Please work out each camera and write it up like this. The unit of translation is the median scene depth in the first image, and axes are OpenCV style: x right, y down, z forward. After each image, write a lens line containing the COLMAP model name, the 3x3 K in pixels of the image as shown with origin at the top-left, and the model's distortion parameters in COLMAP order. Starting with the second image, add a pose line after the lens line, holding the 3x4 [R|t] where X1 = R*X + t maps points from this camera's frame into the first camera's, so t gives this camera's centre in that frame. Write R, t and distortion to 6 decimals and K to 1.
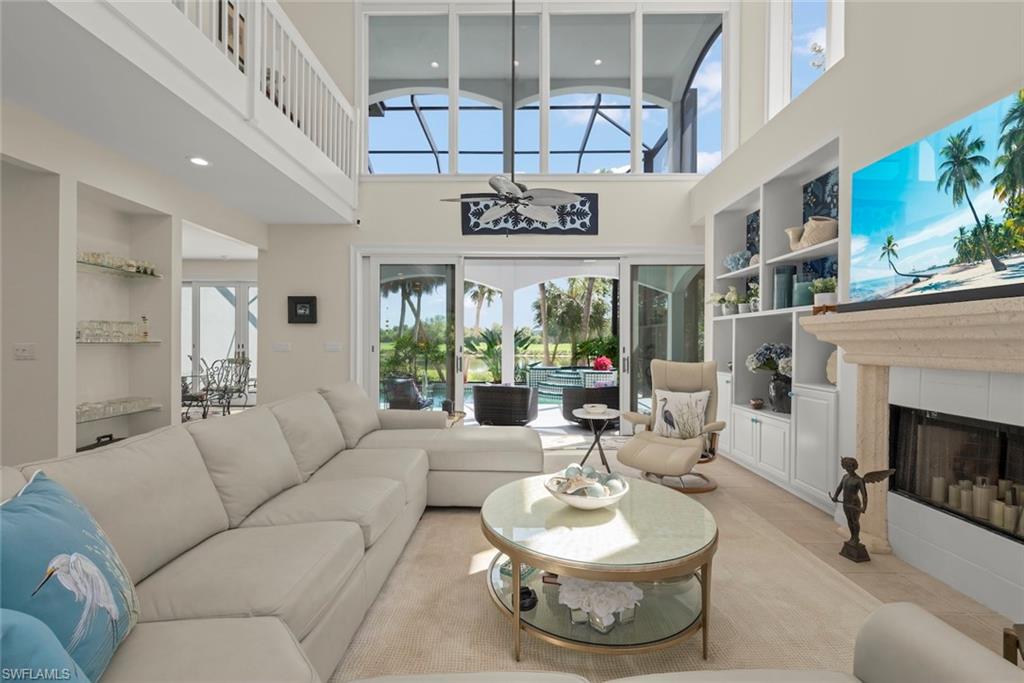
lens RADIAL K [[433.0, 0, 511.4], [0, 433.0, 344.8], [0, 0, 1]] dist [0.001183, 0.000125]
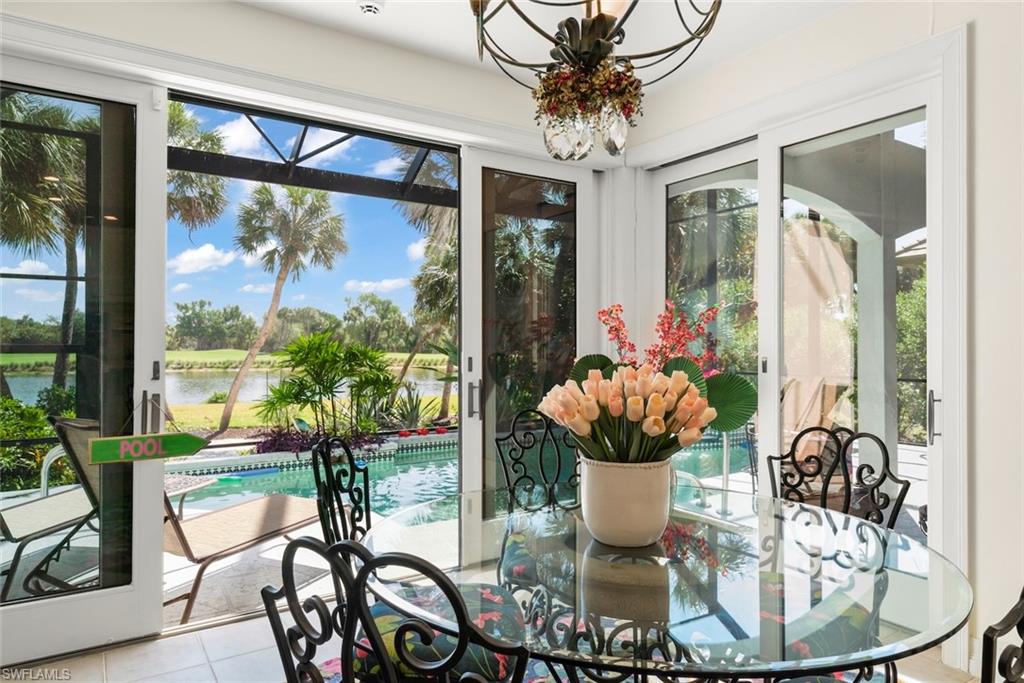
lens RADIAL K [[646.0, 0, 512.0], [0, 646.0, 341.5], [0, 0, 1]] dist [0.002446, 0.000677]
pose [[0.829544, -0.003813, 0.558428, -1.555601], [0.010548, 0.999905, -0.008841, -0.017041], [-0.558341, 0.013224, 0.829506, 1.277814]]
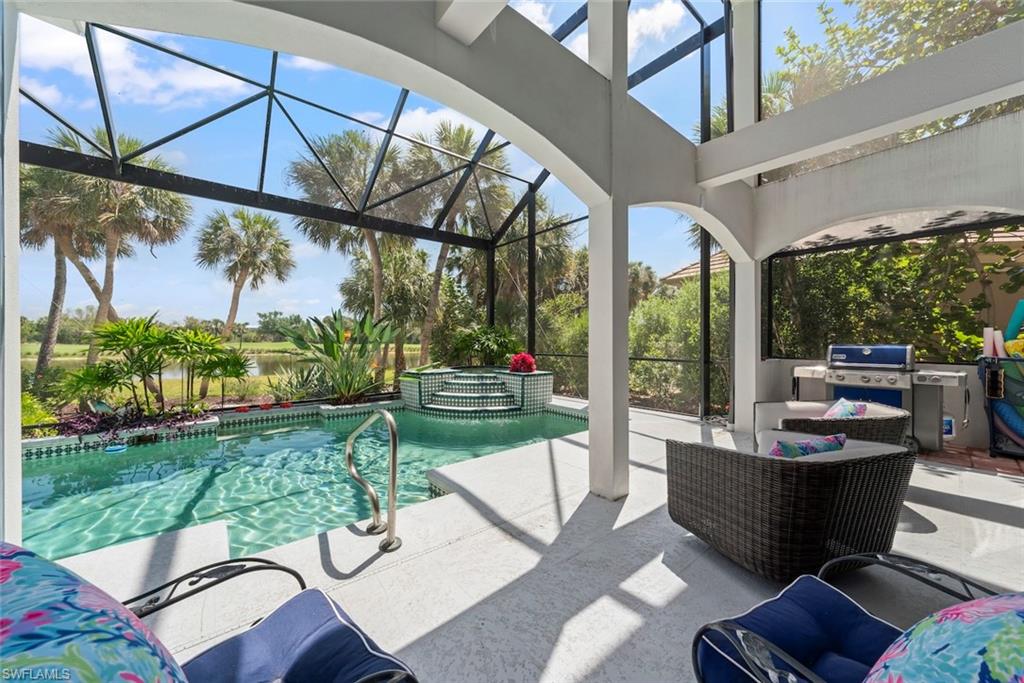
lens RADIAL K [[365.9, 0, 512.0], [0, 365.9, 341.5], [0, 0, 1]] dist [-0.004585, -0.000068]
pose [[0.765897, -0.007577, 0.642918, -0.654081], [0.008600, 0.999962, 0.001540, 0.022345], [-0.642905, 0.004349, 0.765933, 1.599668]]
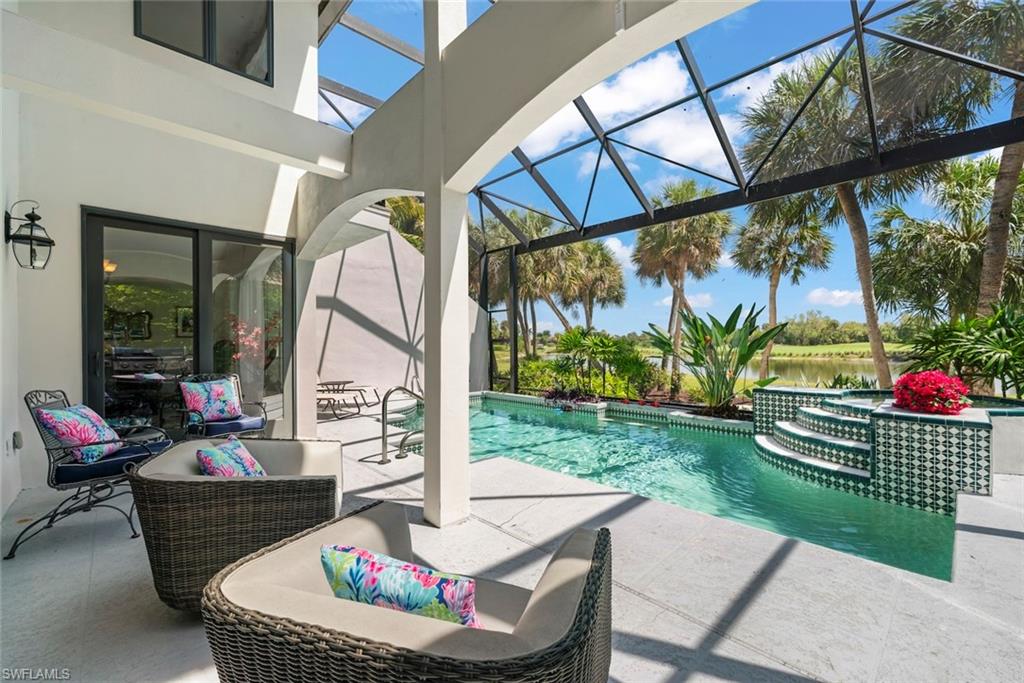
lens RADIAL K [[425.2, 0, 512.0], [0, 425.2, 341.5], [0, 0, 1]] dist [0.000448, -0.000071]
pose [[0.694420, -0.013691, -0.719440, 0.626169], [0.005001, 0.999887, -0.014200, 0.025768], [0.719552, 0.006263, 0.694410, 1.596732]]
